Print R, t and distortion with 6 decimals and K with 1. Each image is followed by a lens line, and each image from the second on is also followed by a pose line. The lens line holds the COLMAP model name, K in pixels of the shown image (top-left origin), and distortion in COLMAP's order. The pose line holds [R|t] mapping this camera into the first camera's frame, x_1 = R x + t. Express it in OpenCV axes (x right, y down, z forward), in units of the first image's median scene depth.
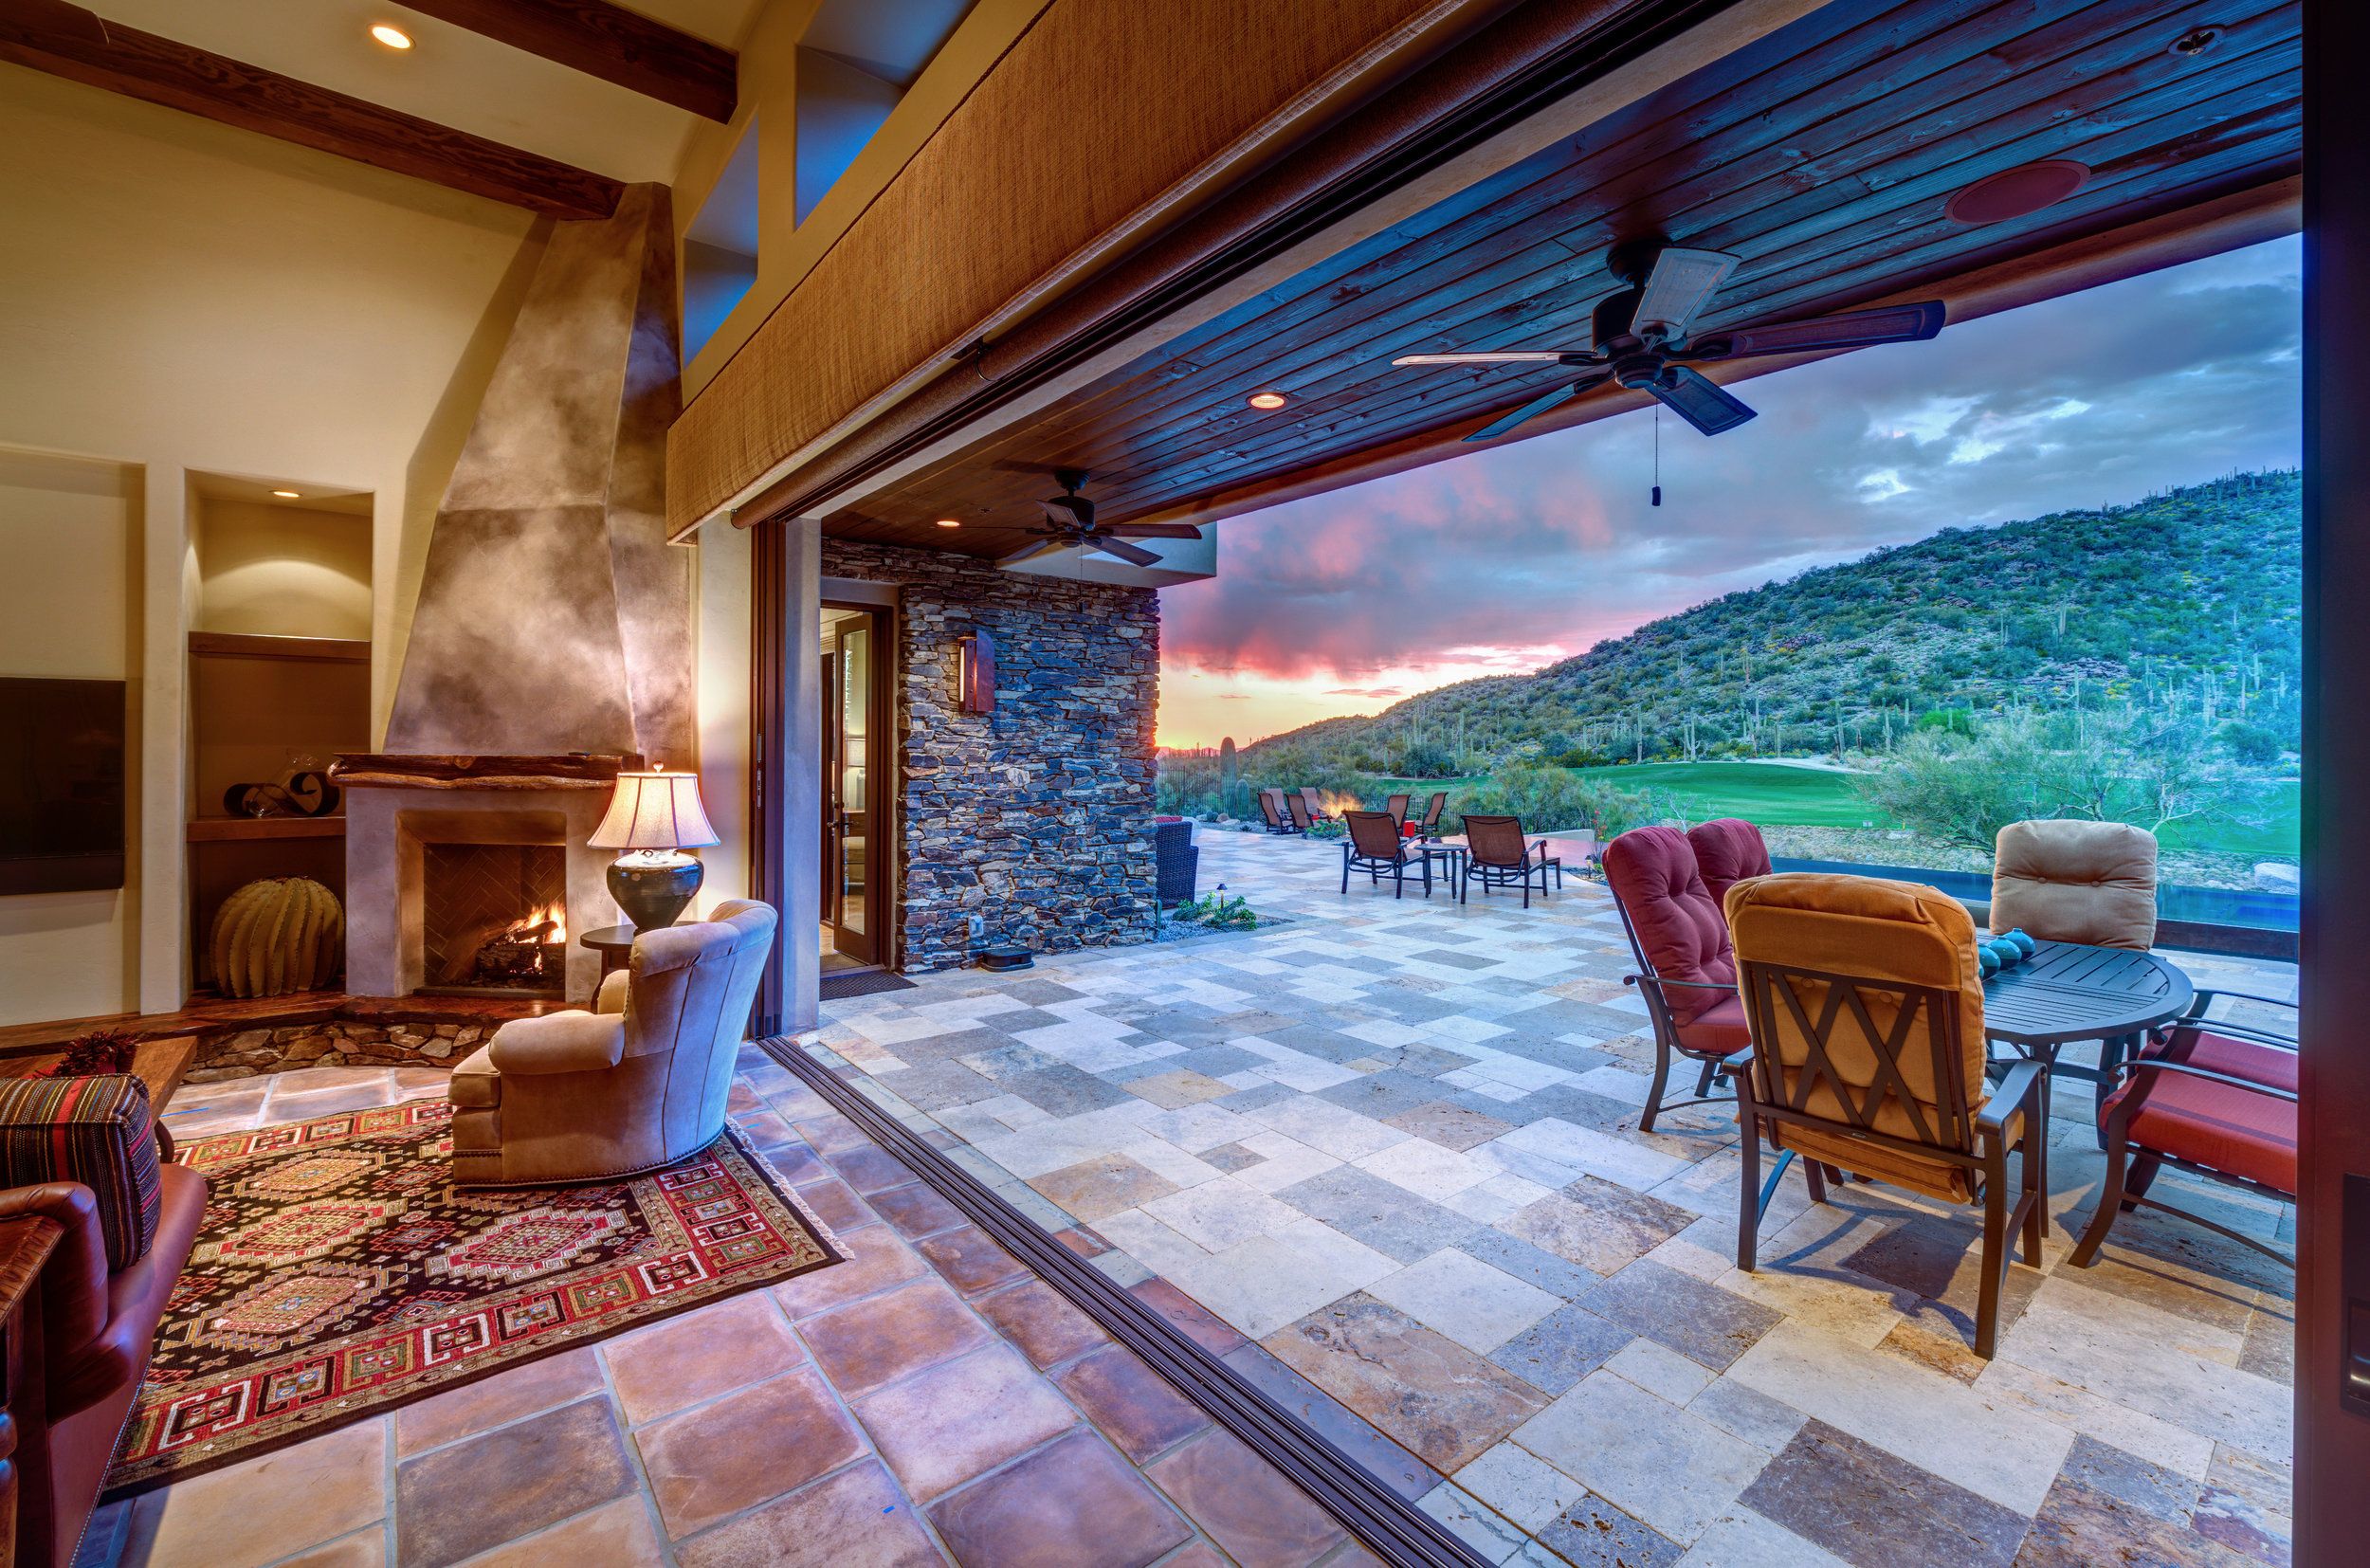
lens RADIAL K [[991.7, 0, 1226.3], [0, 991.7, 741.4], [0, 0, 1]] dist [-0.004622, -0.000445]
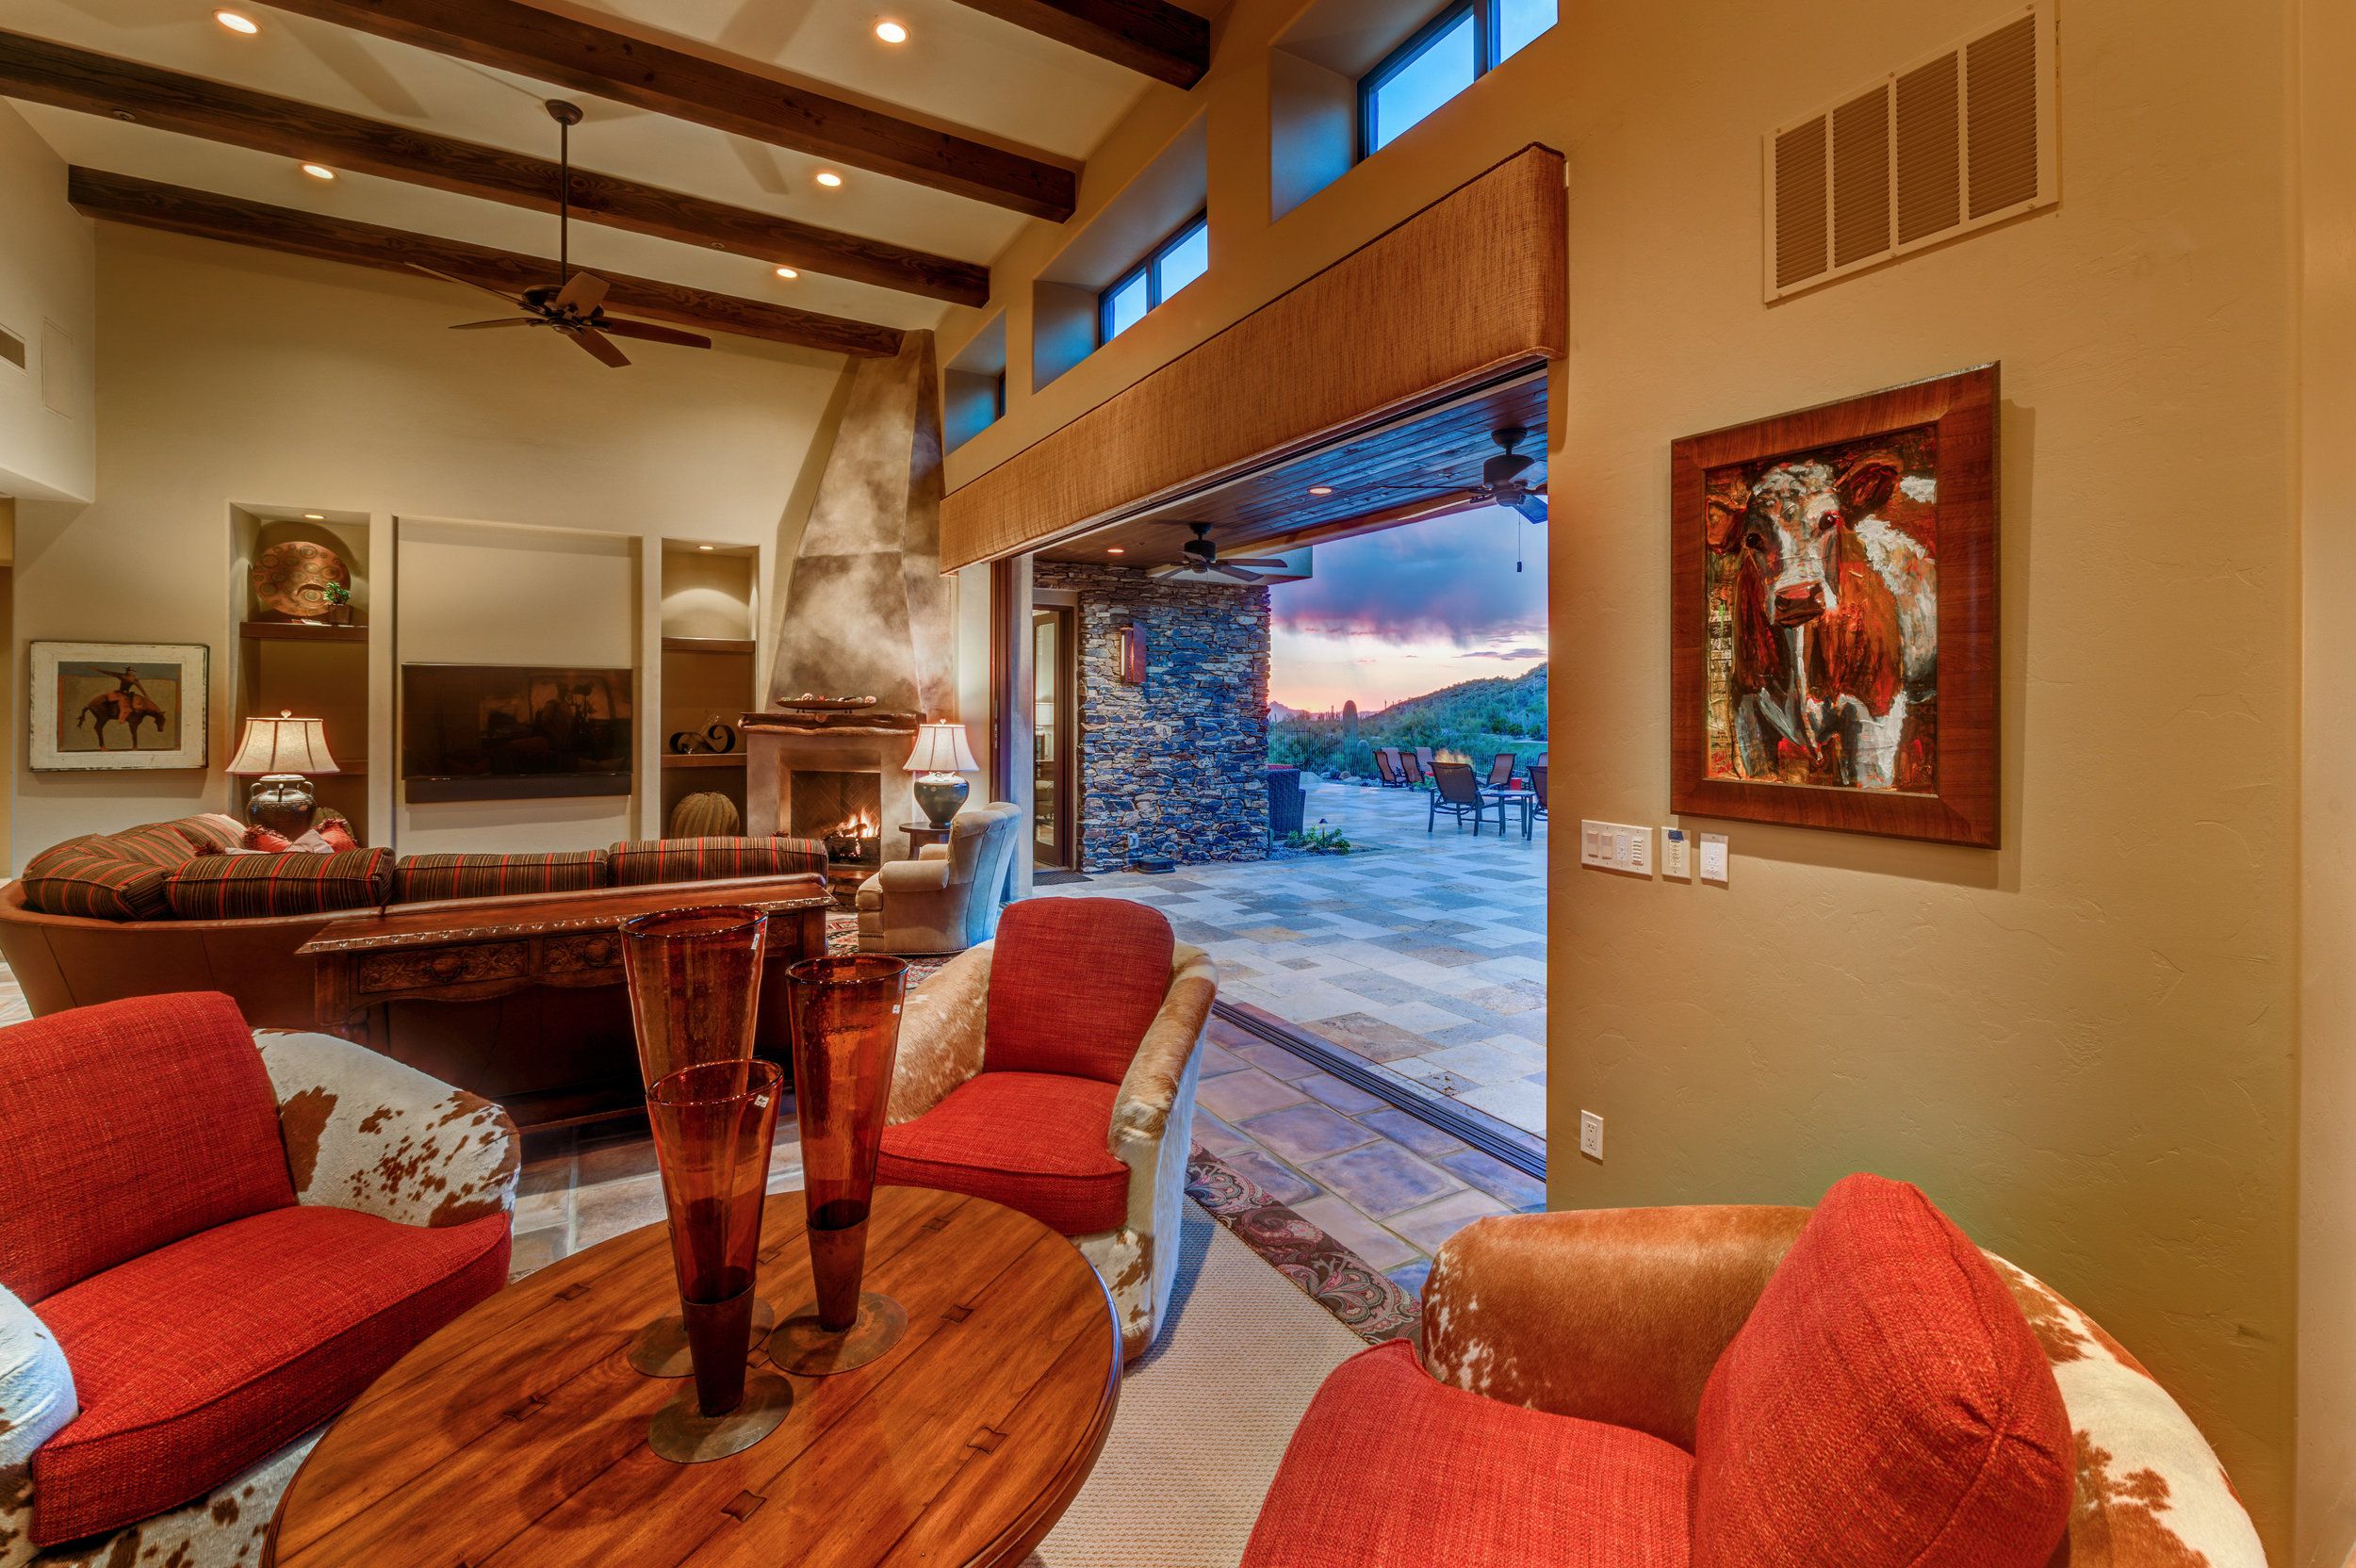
lens RADIAL K [[987.0, 0, 1219.0], [0, 987.0, 707.3], [0, 0, 1]] dist [-0.002341, -0.000412]
pose [[0.989802, -0.001642, -0.142439, 0.053576], [0.002034, 0.999995, 0.002607, 0.000403], [0.142434, -0.002870, 0.989800, -0.302632]]
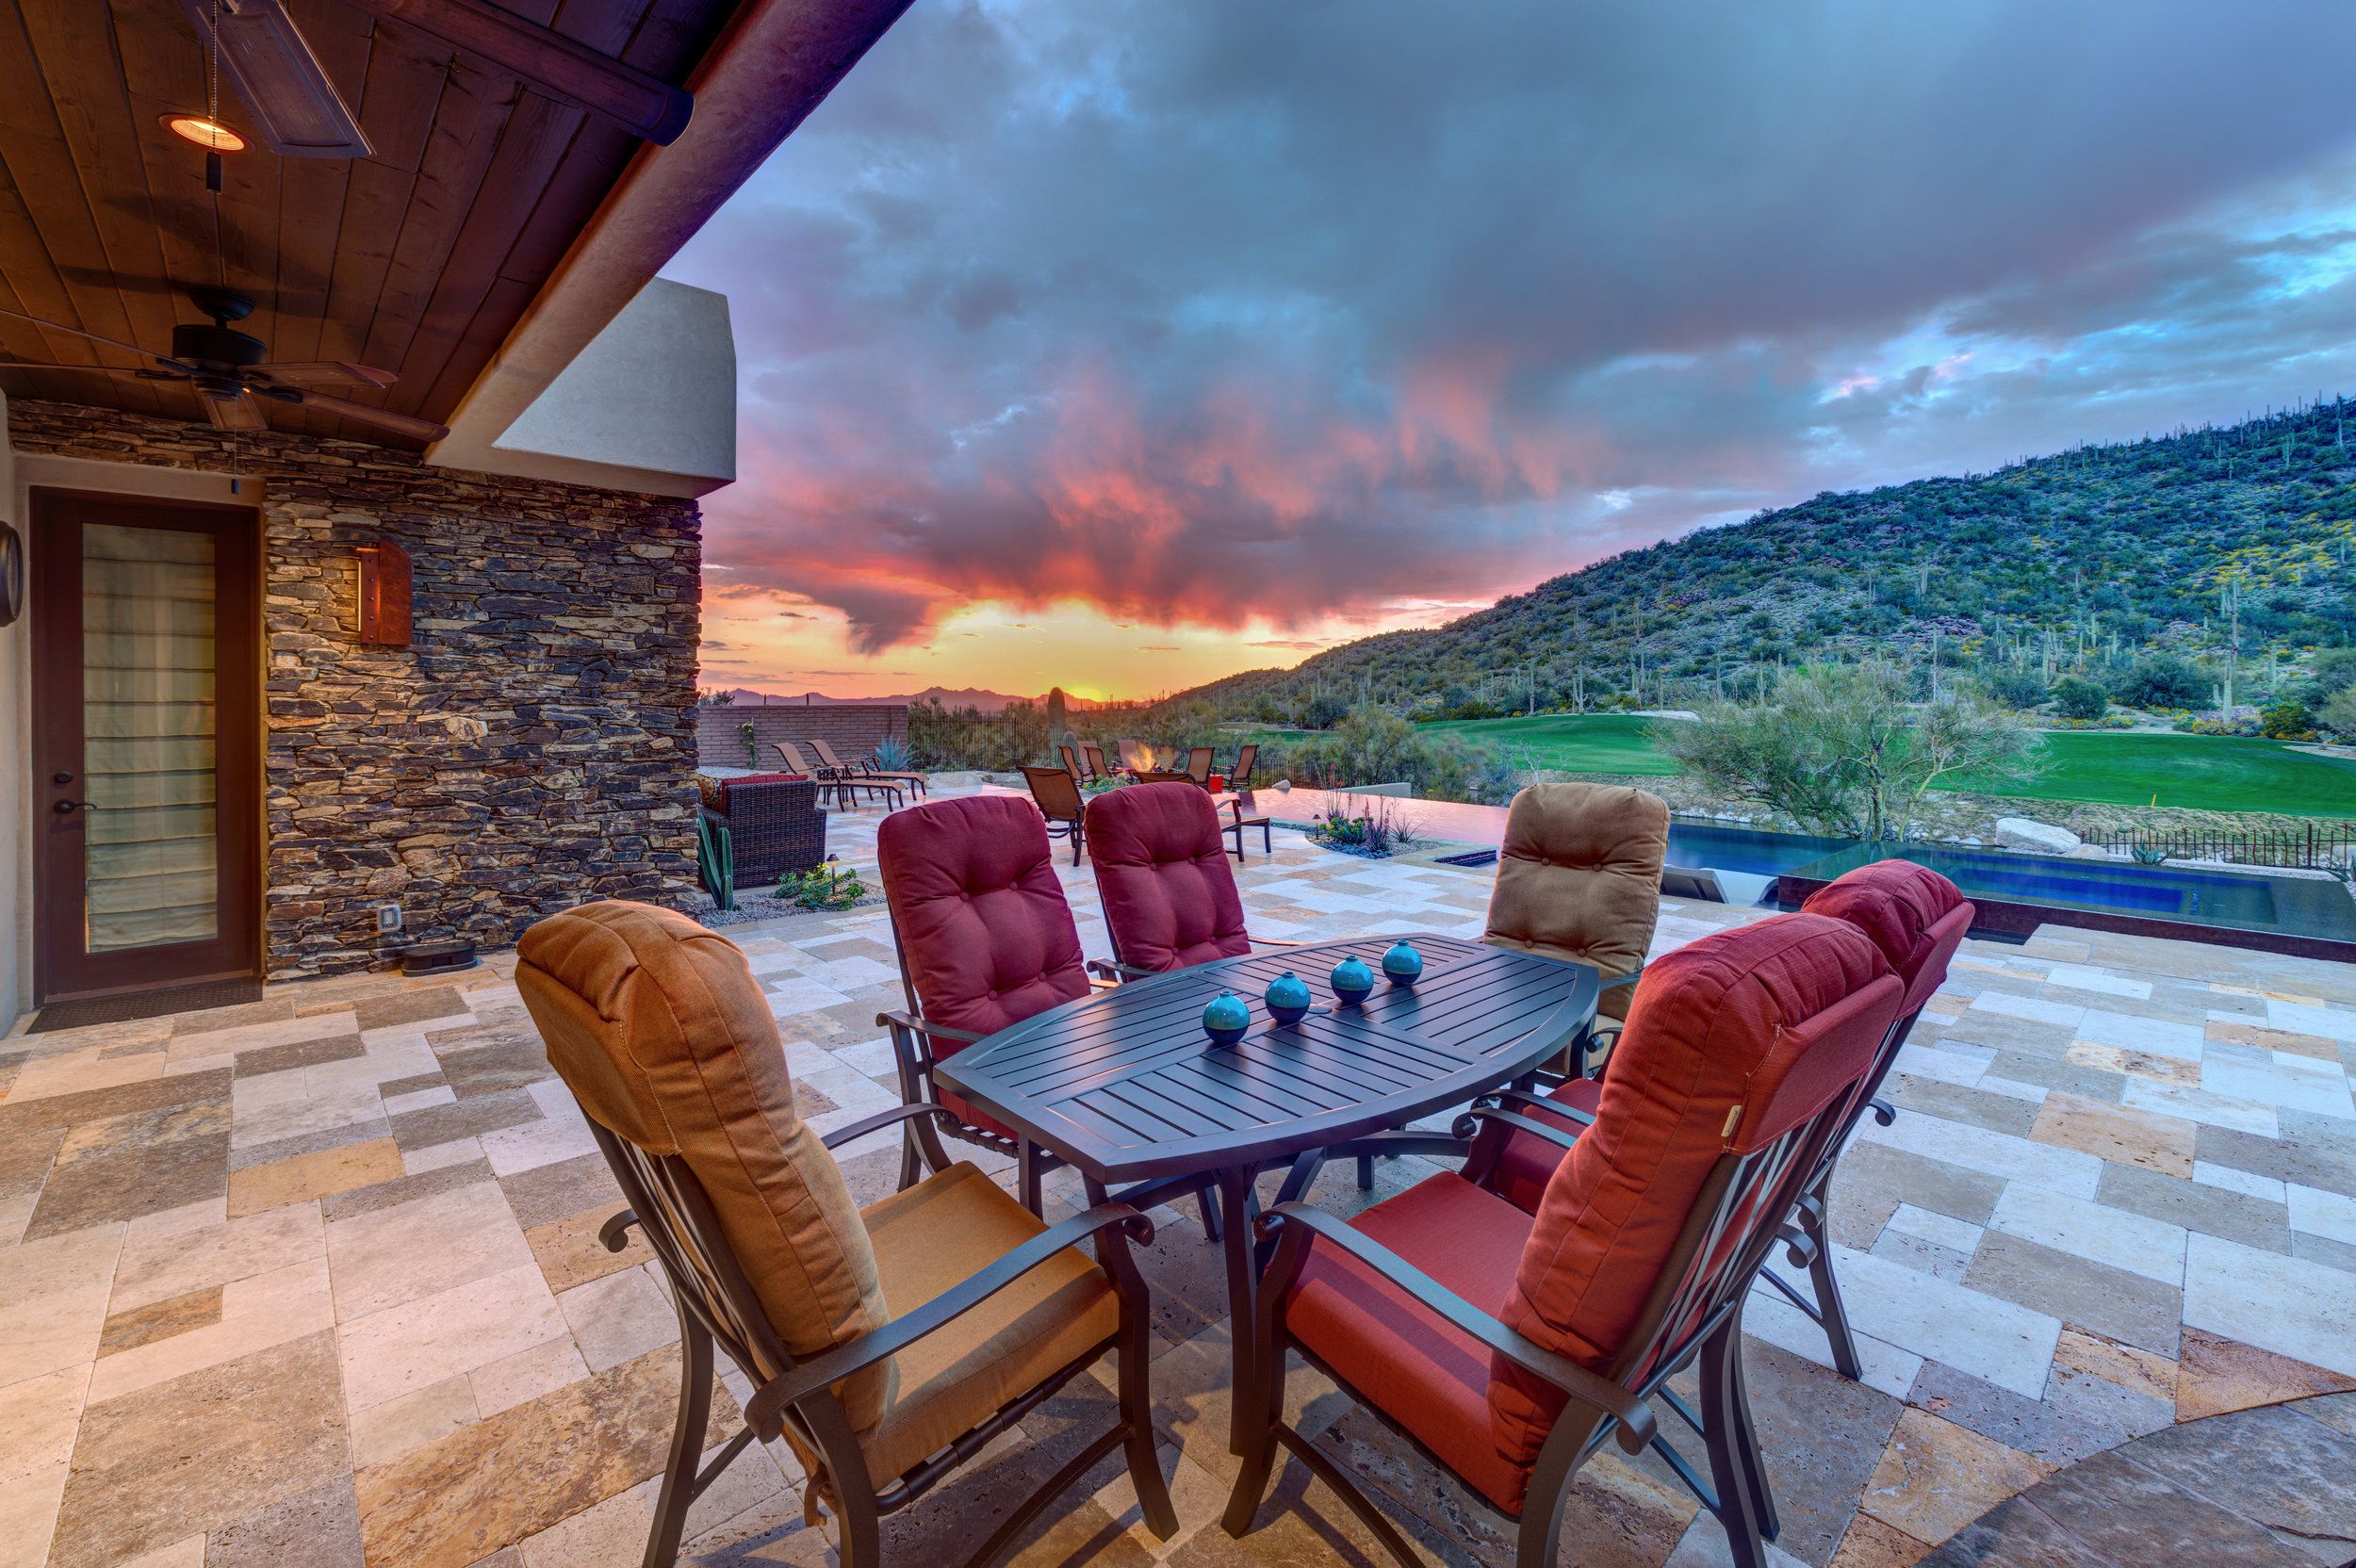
lens RADIAL K [[987.0, 0, 1219.0], [0, 987.0, 707.3], [0, 0, 1]] dist [-0.002341, -0.000412]
pose [[0.996913, 0.000911, 0.078505, 0.324173], [-0.001988, 0.999905, 0.013640, 0.006846], [-0.078485, -0.013754, 0.996820, 0.162631]]
